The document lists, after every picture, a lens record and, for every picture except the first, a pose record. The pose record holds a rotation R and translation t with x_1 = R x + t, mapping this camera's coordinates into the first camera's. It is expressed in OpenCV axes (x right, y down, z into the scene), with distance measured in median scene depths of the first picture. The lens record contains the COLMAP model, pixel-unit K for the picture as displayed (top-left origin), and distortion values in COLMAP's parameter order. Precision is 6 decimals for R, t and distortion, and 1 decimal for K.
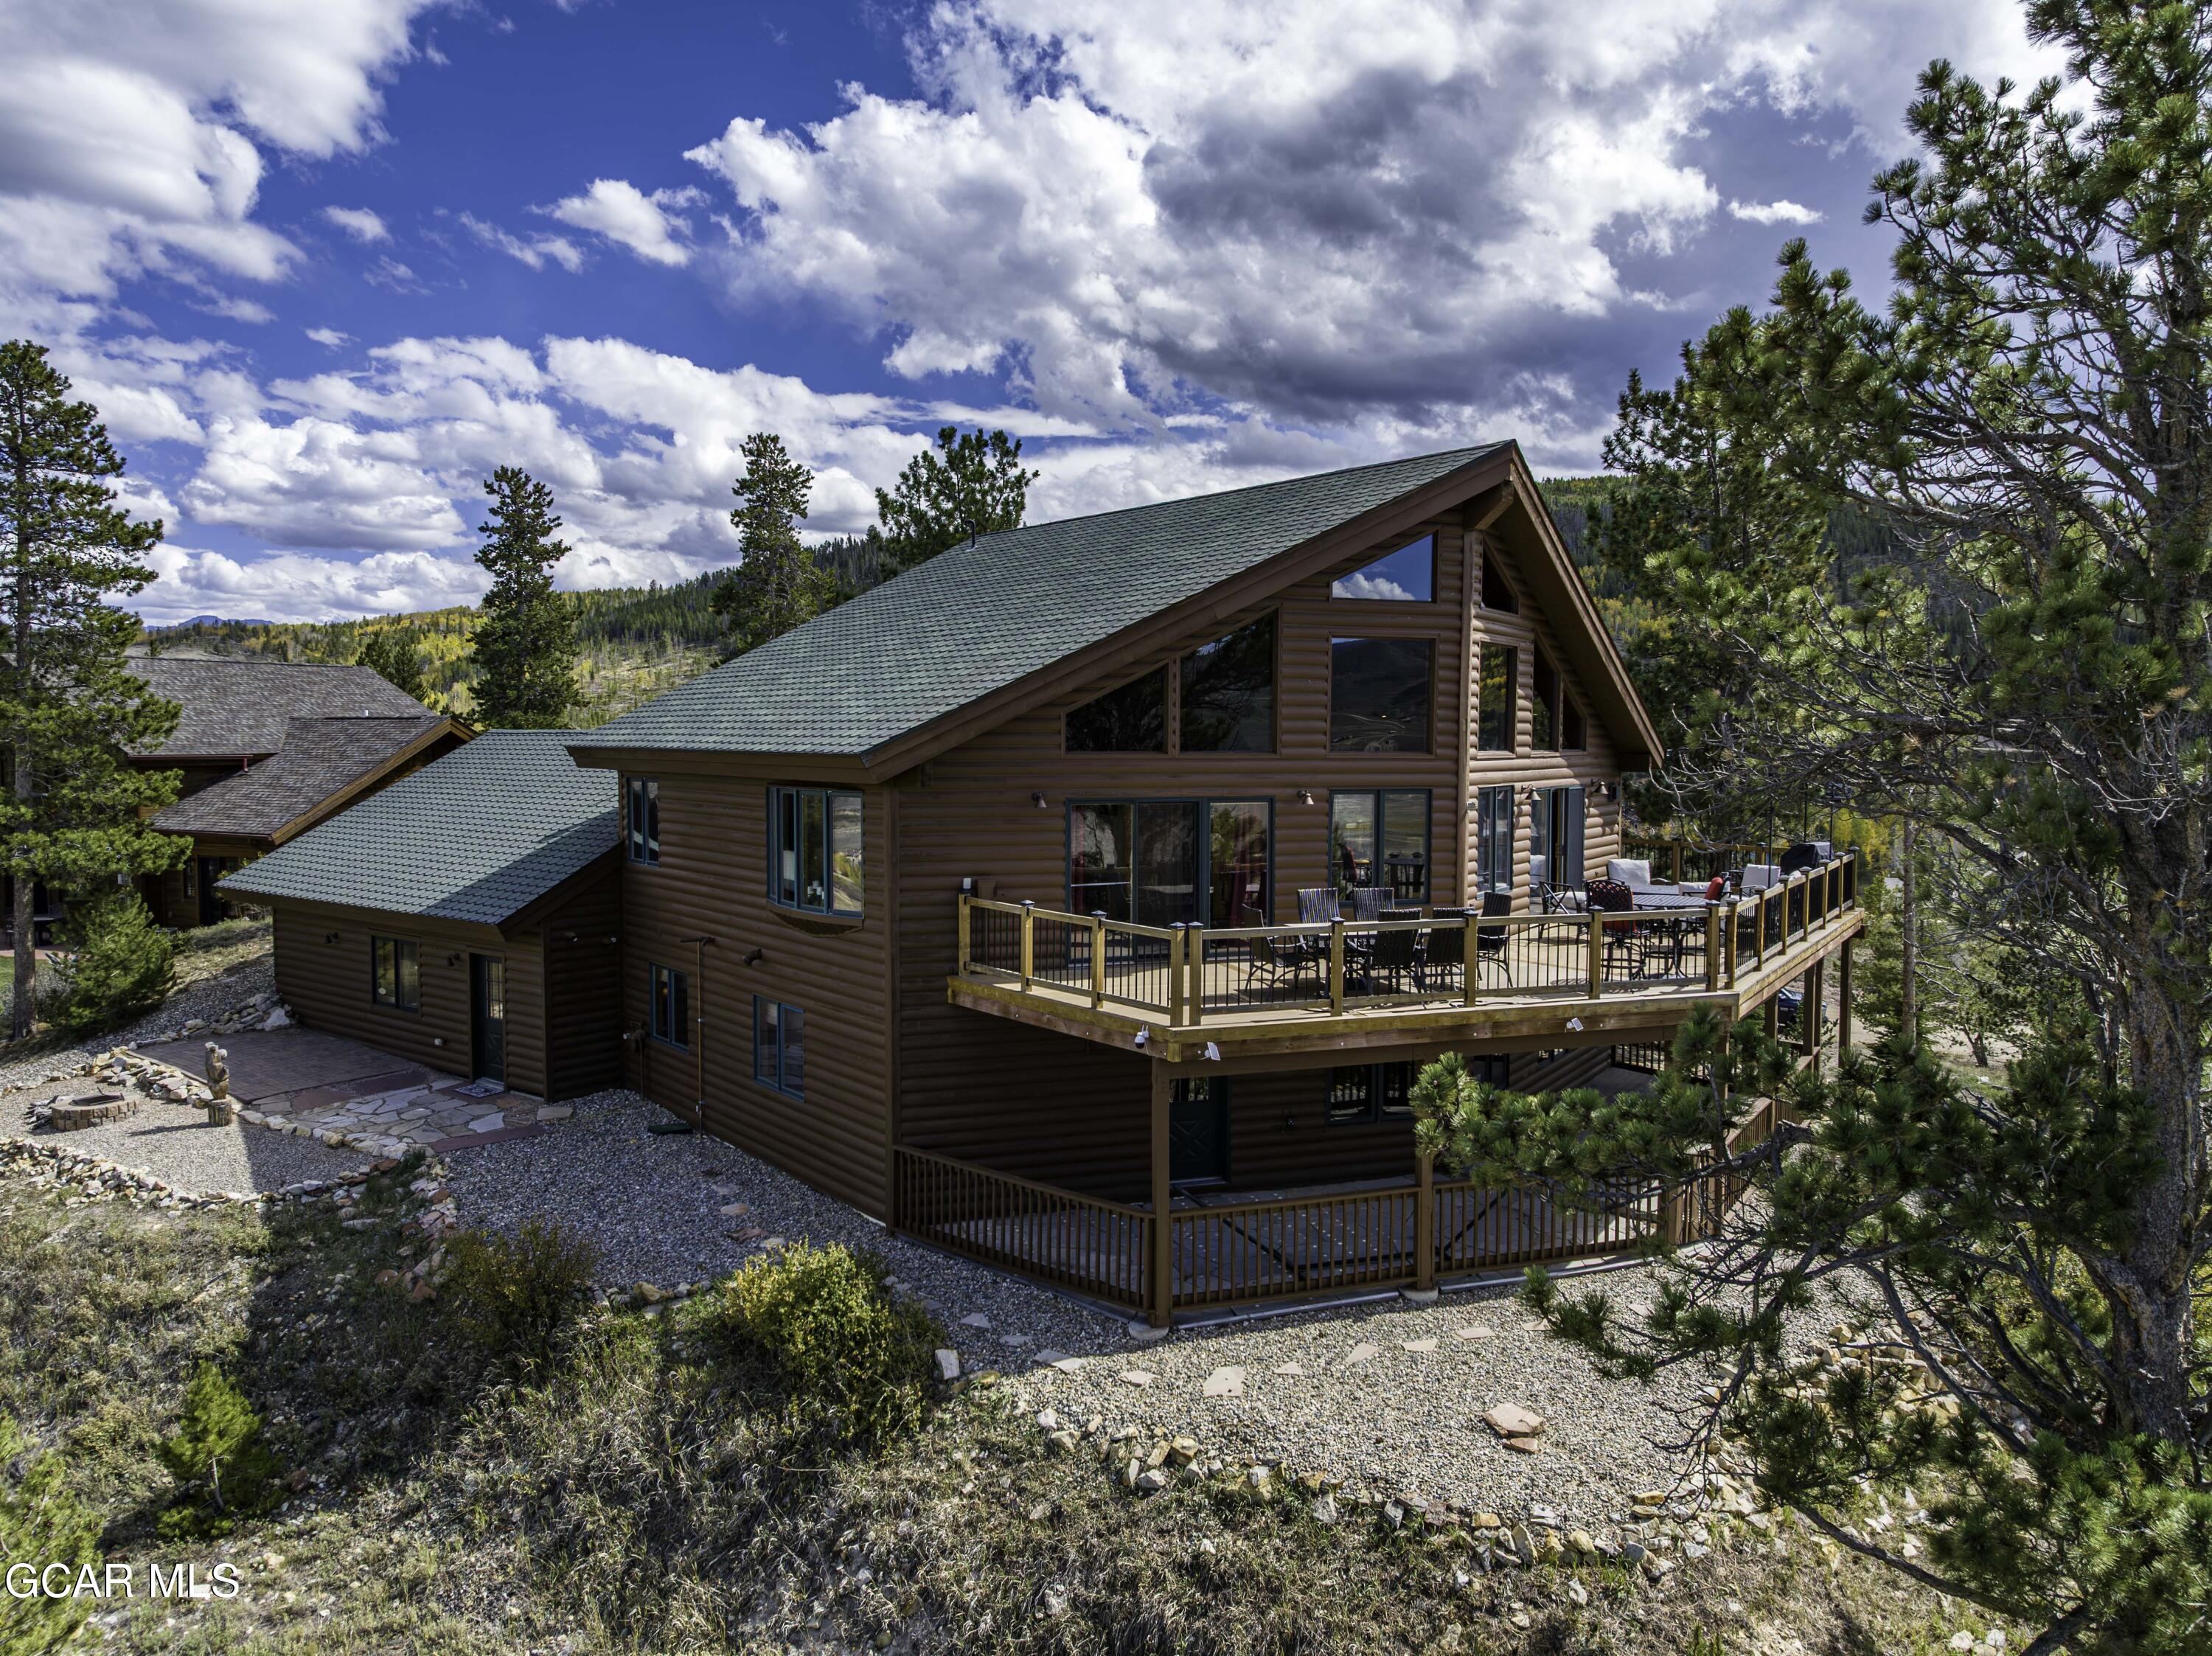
lens RADIAL K [[1562.4, 0, 1115.0], [0, 1562.4, 811.5], [0, 0, 1]] dist [-0.062522, 0.035227]
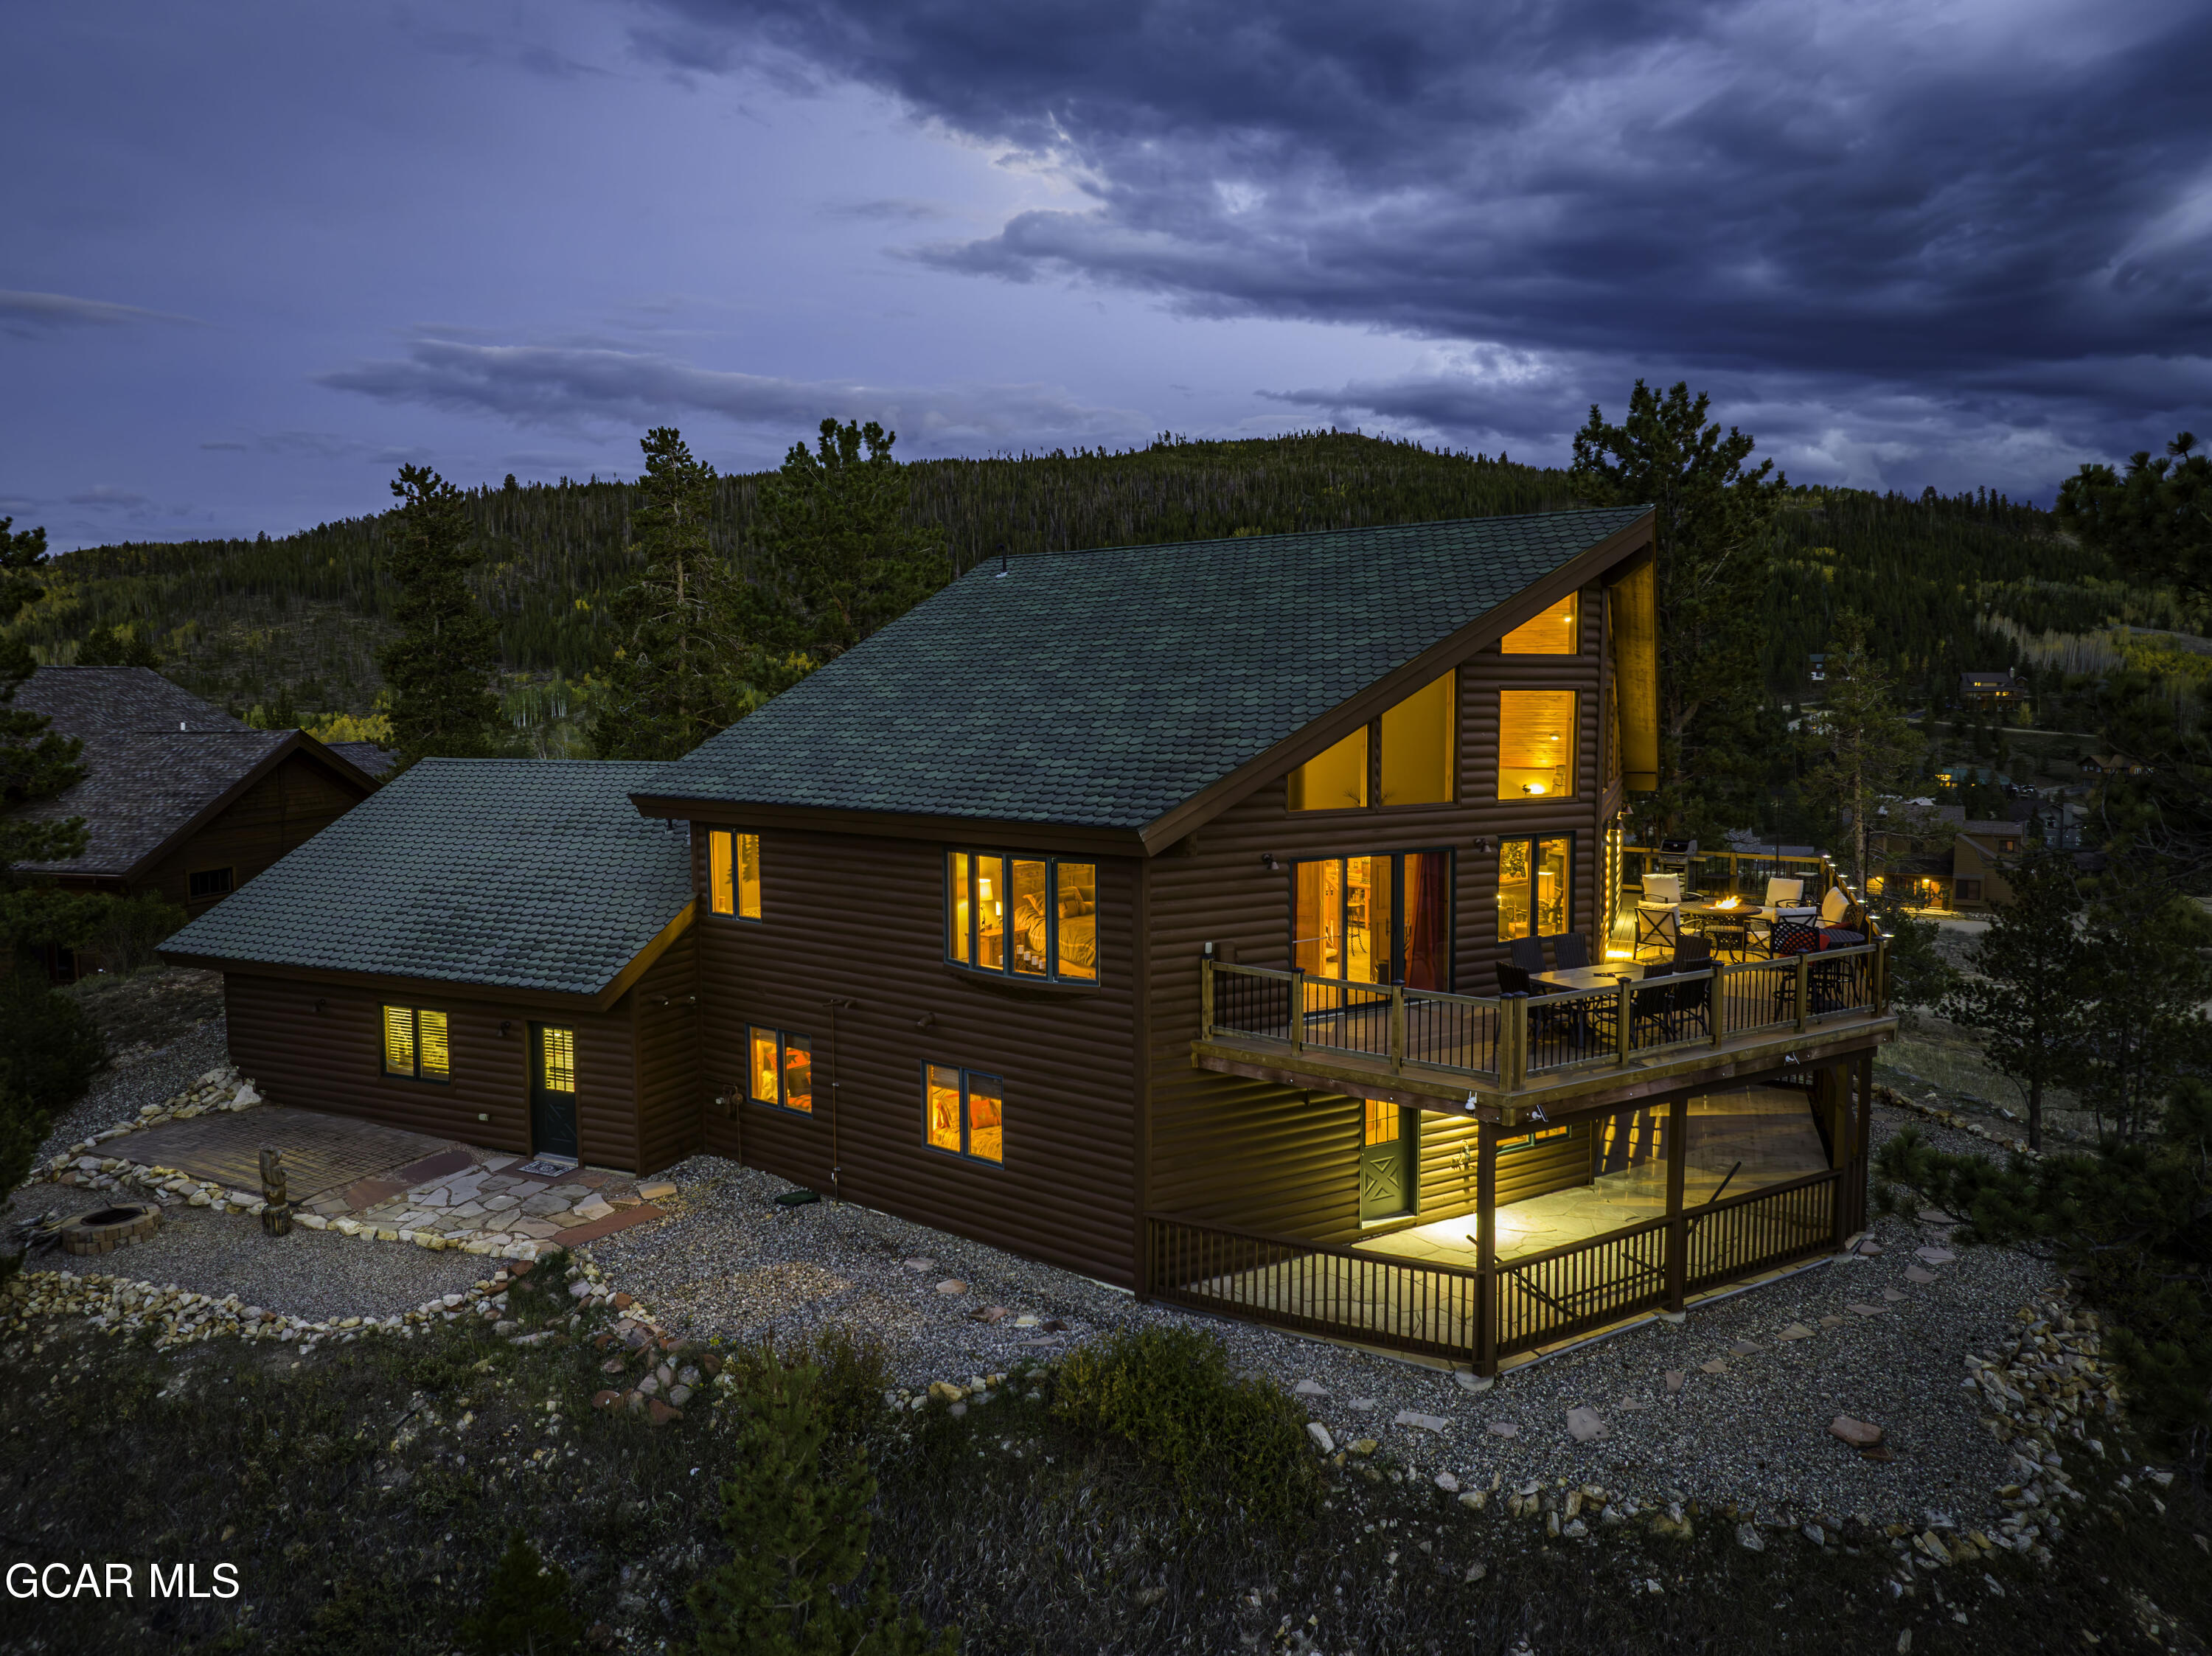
lens RADIAL K [[1562.4, 0, 1115.0], [0, 1562.4, 811.5], [0, 0, 1]] dist [-0.062522, 0.035227]
pose [[0.976493, -0.027450, 0.213793, -0.270740], [0.021355, 0.999299, 0.030764, -0.054638], [-0.214487, -0.025476, 0.976395, 0.026336]]
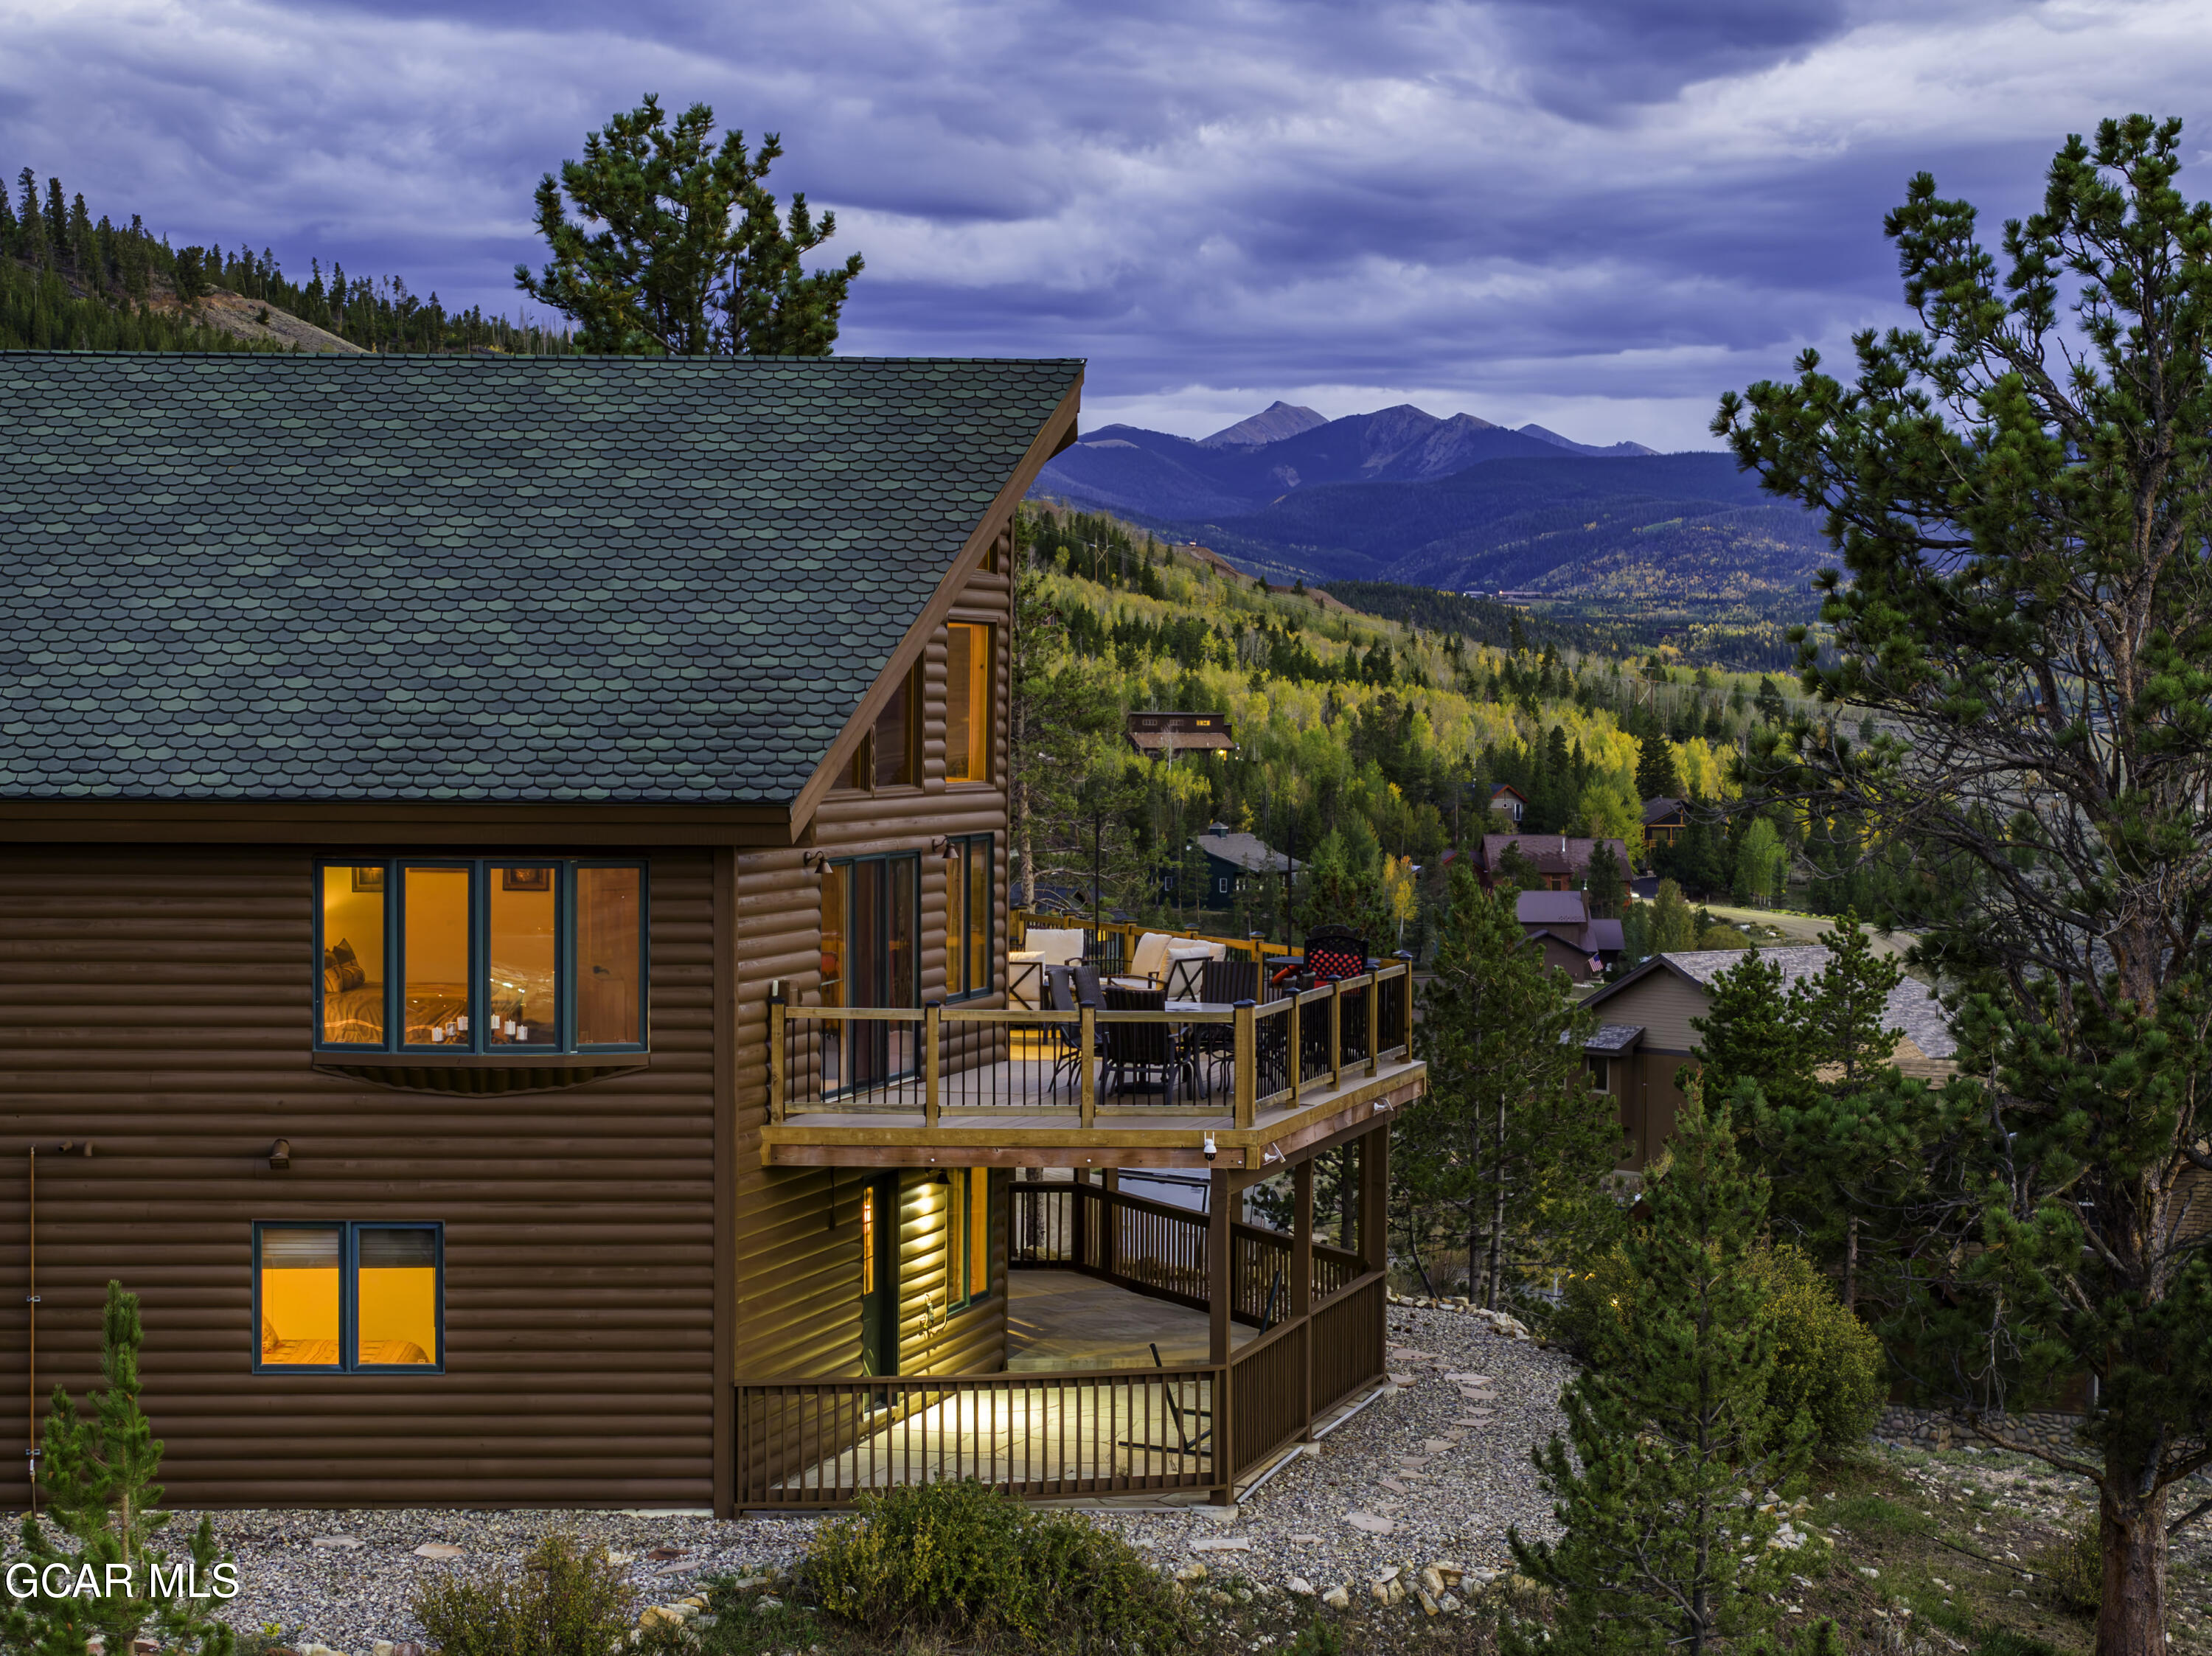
lens RADIAL K [[4527.7, 0, 1106.0], [0, 4527.7, 828.0], [0, 0, 1]] dist [-0.136189, 0.774557]
pose [[0.565551, -0.028573, 0.824218, -1.218029], [0.040605, 0.999152, 0.006775, -0.023081], [-0.823713, 0.029635, 0.566232, -0.180569]]
